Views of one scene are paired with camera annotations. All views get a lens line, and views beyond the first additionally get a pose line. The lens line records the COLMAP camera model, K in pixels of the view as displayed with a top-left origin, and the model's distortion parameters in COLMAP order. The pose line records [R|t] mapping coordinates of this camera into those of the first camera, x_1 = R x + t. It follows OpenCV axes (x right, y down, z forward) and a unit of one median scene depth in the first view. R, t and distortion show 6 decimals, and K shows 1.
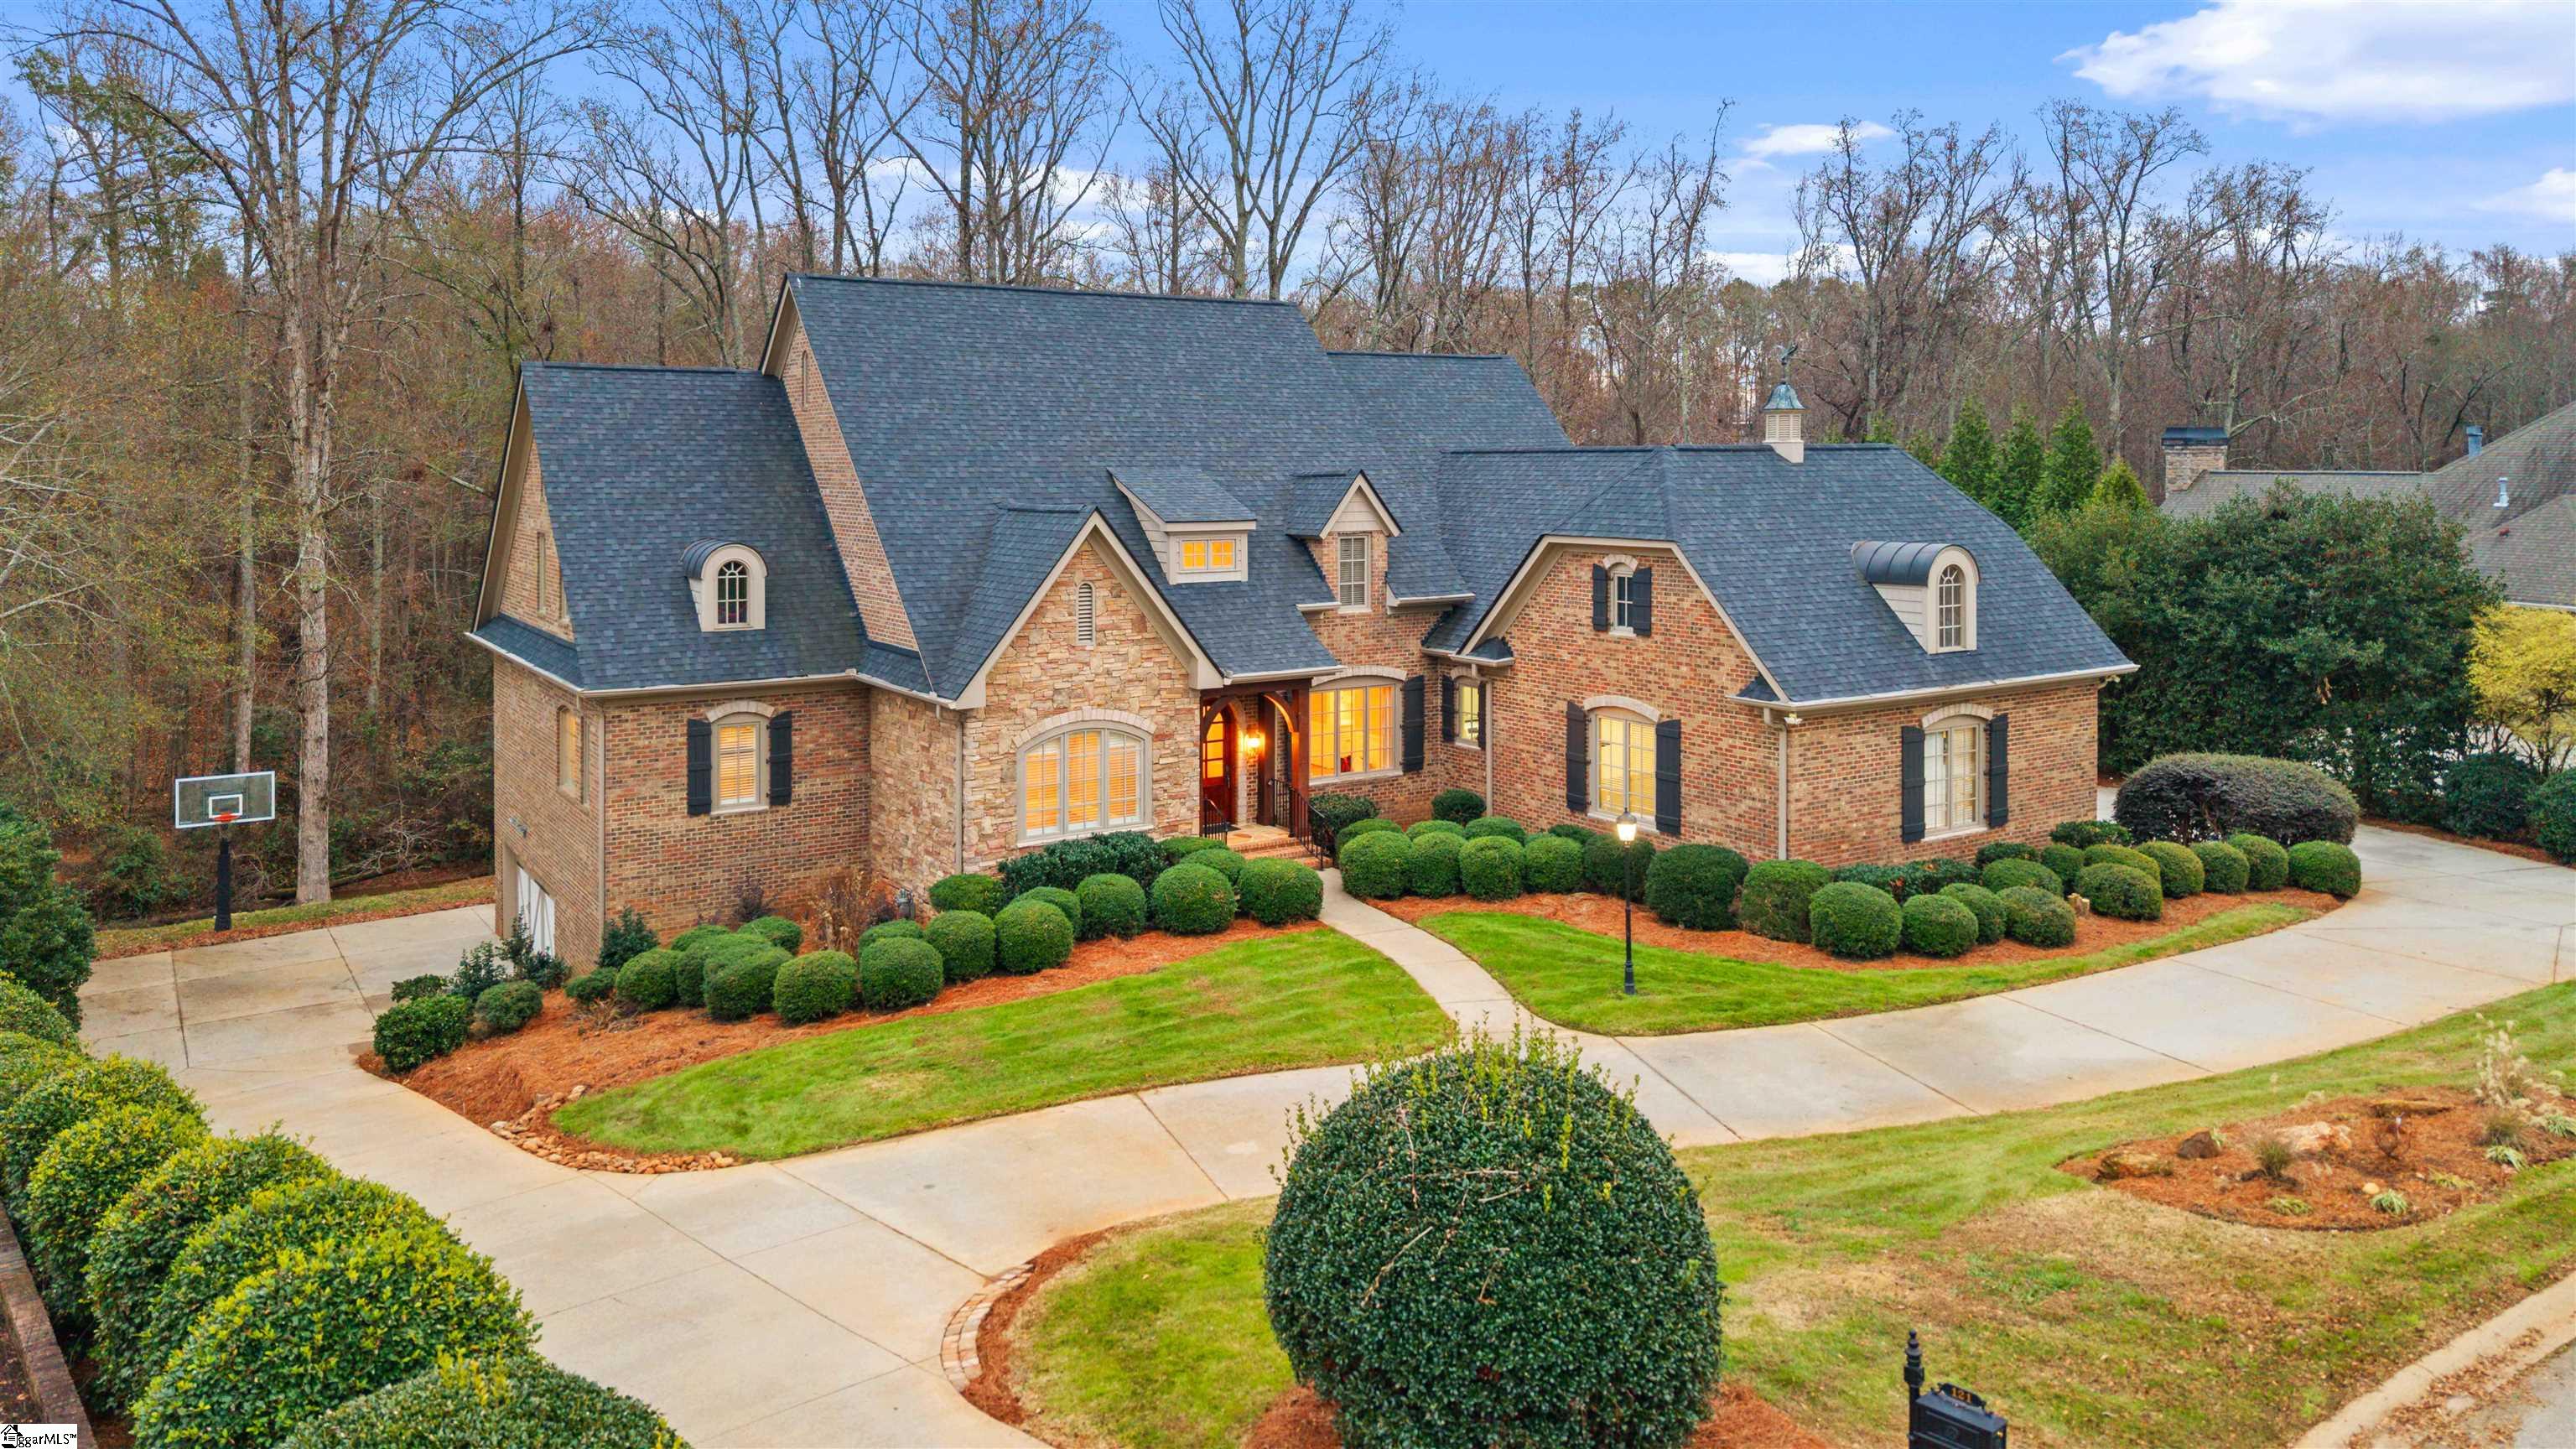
lens RADIAL K [[1742.2, 0, 1275.3], [0, 1742.2, 562.9], [0, 0, 1]] dist [0.044883, -0.000610]
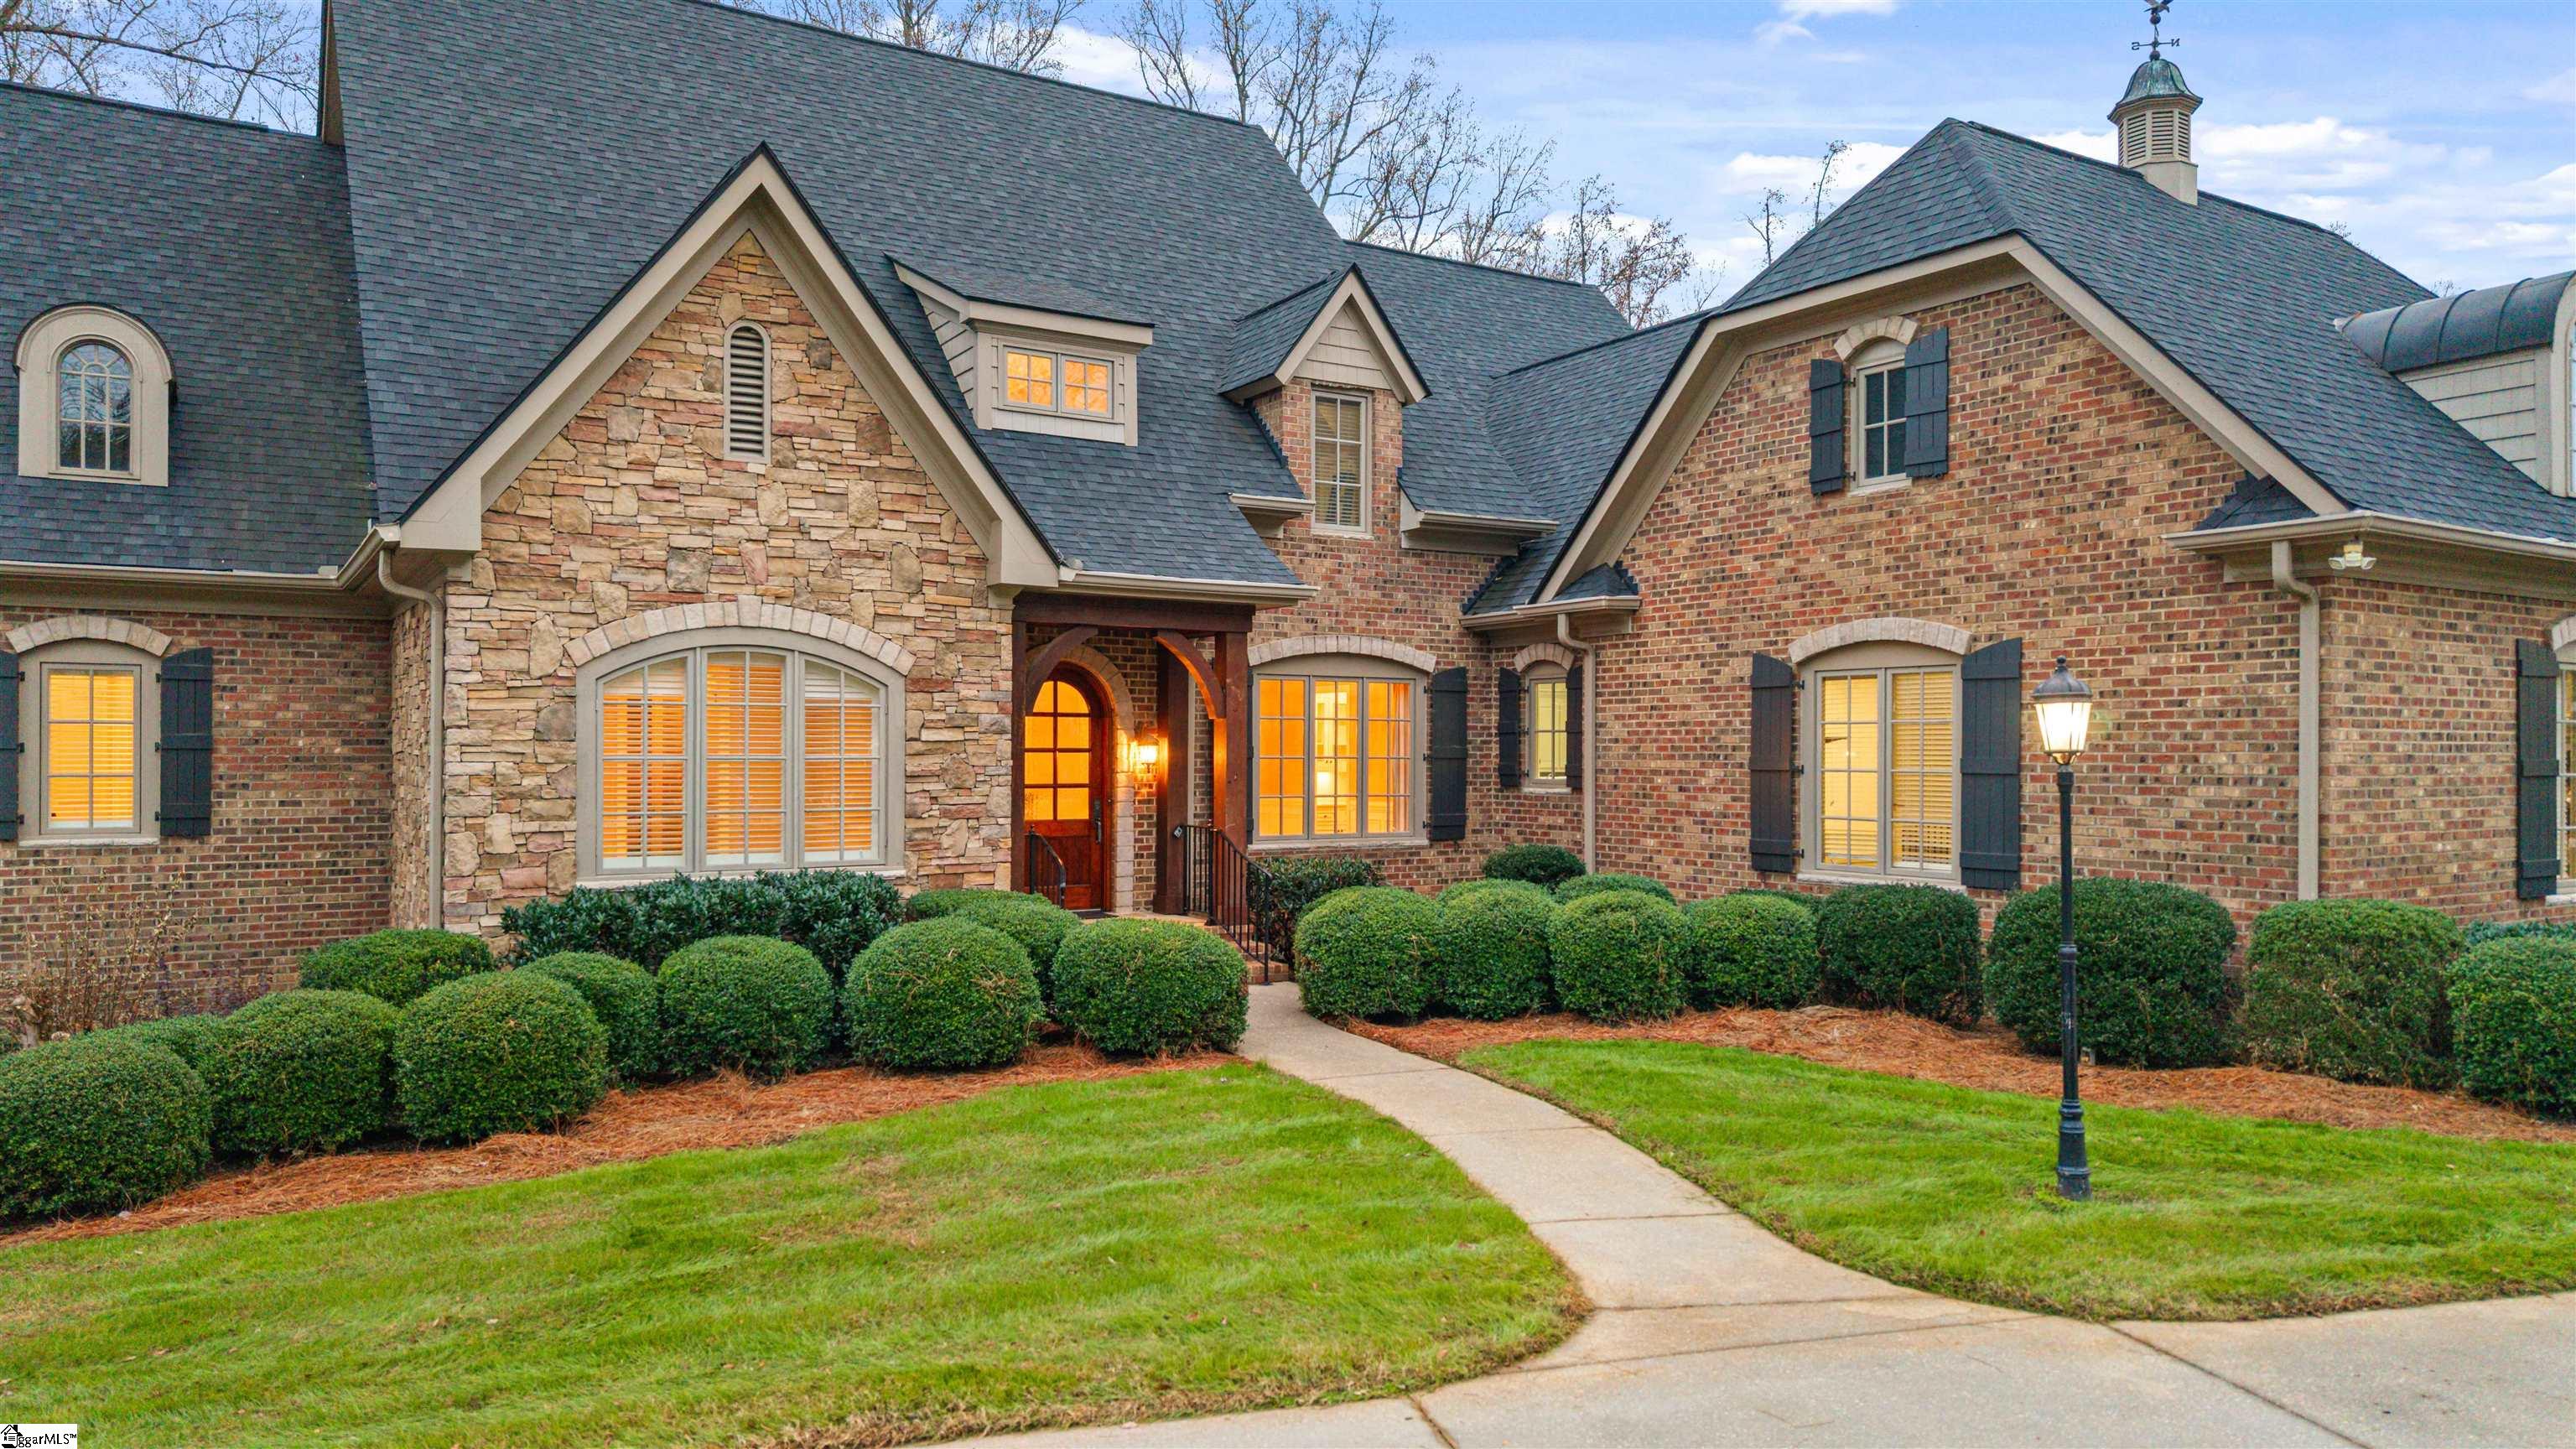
lens RADIAL K [[1751.1, 0, 1288.0], [0, 1751.1, 724.5], [0, 0, 1]] dist [-0.001784, -0.002306]
pose [[0.999923, 0.007536, -0.009856, 0.038783], [-0.008180, 0.997716, -0.067054, 0.139726], [0.009328, 0.067130, 0.997701, 0.510061]]
